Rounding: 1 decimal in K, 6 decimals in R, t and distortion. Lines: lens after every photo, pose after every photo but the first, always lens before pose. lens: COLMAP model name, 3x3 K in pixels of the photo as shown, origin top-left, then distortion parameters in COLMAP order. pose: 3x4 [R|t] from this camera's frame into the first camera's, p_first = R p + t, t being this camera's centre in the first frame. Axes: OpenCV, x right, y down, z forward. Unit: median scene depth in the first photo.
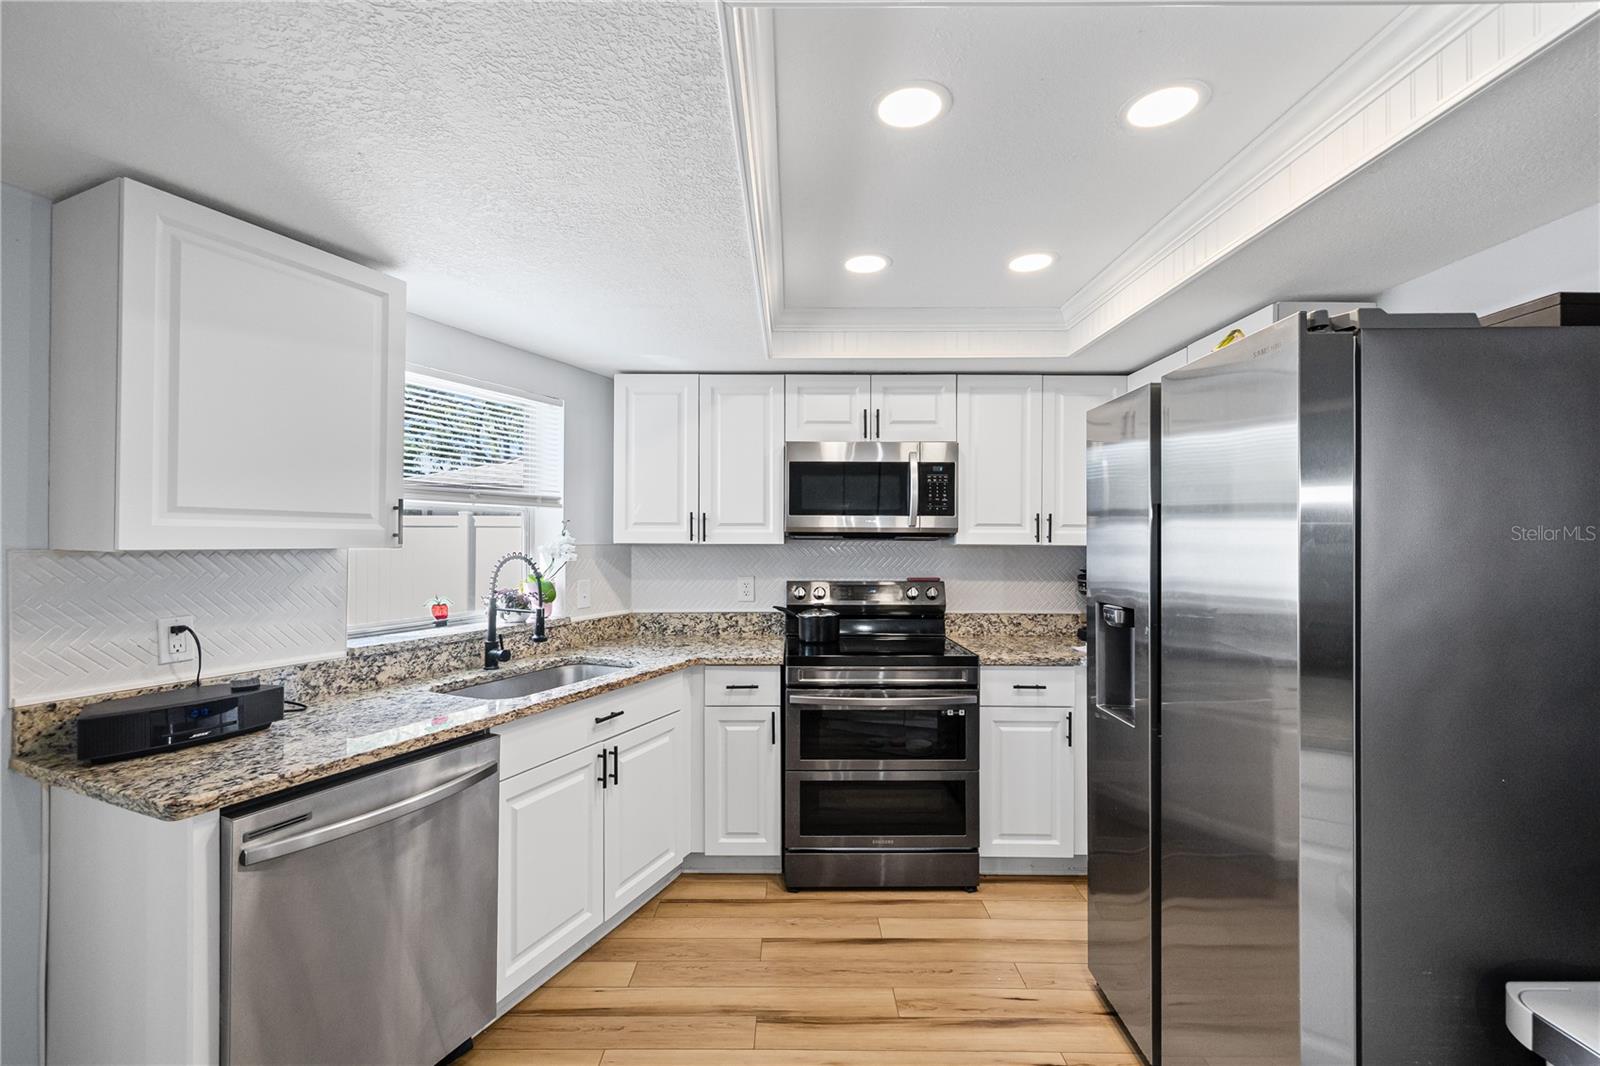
lens RADIAL K [[682.5, 0, 792.1], [0, 682.5, 536.5], [0, 0, 1]] dist [0.001699, 0.000499]
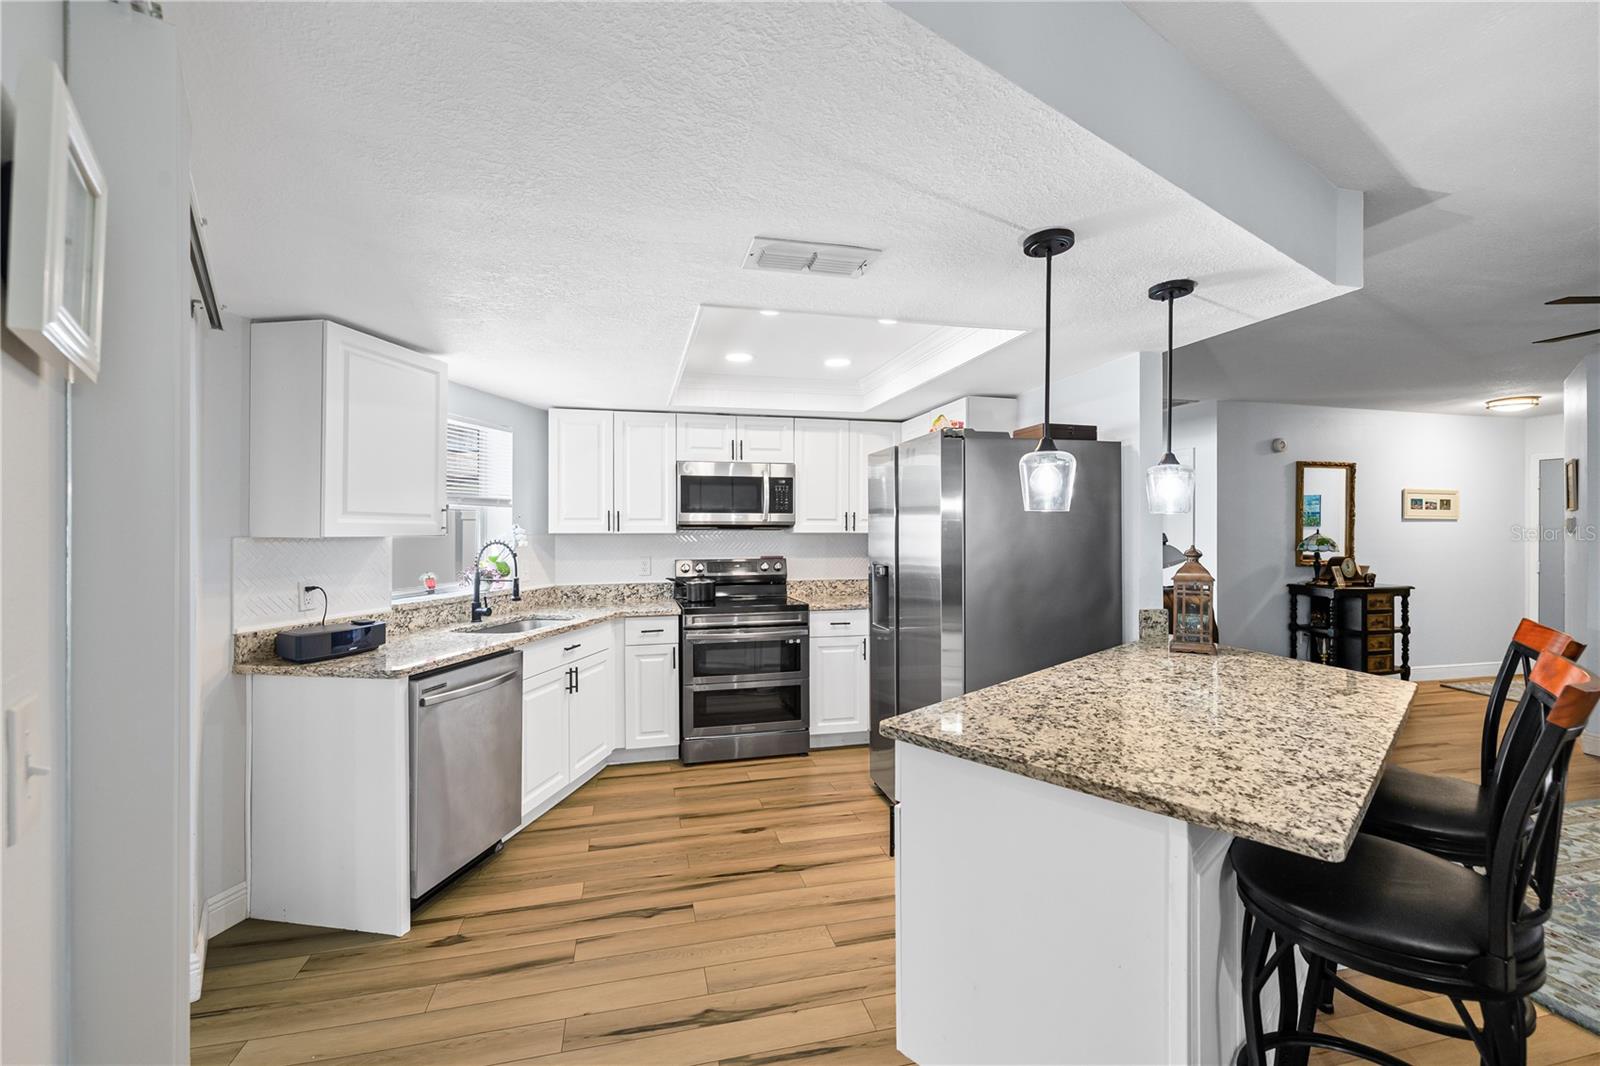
lens RADIAL K [[682.5, 0, 797.0], [0, 682.5, 527.5], [0, 0, 1]] dist [0.001699, 0.000499]
pose [[0.969982, -0.003551, 0.243150, -0.128159], [0.003626, 0.999993, 0.000138, 0.000251], [-0.243149, 0.000748, 0.969989, -0.495505]]
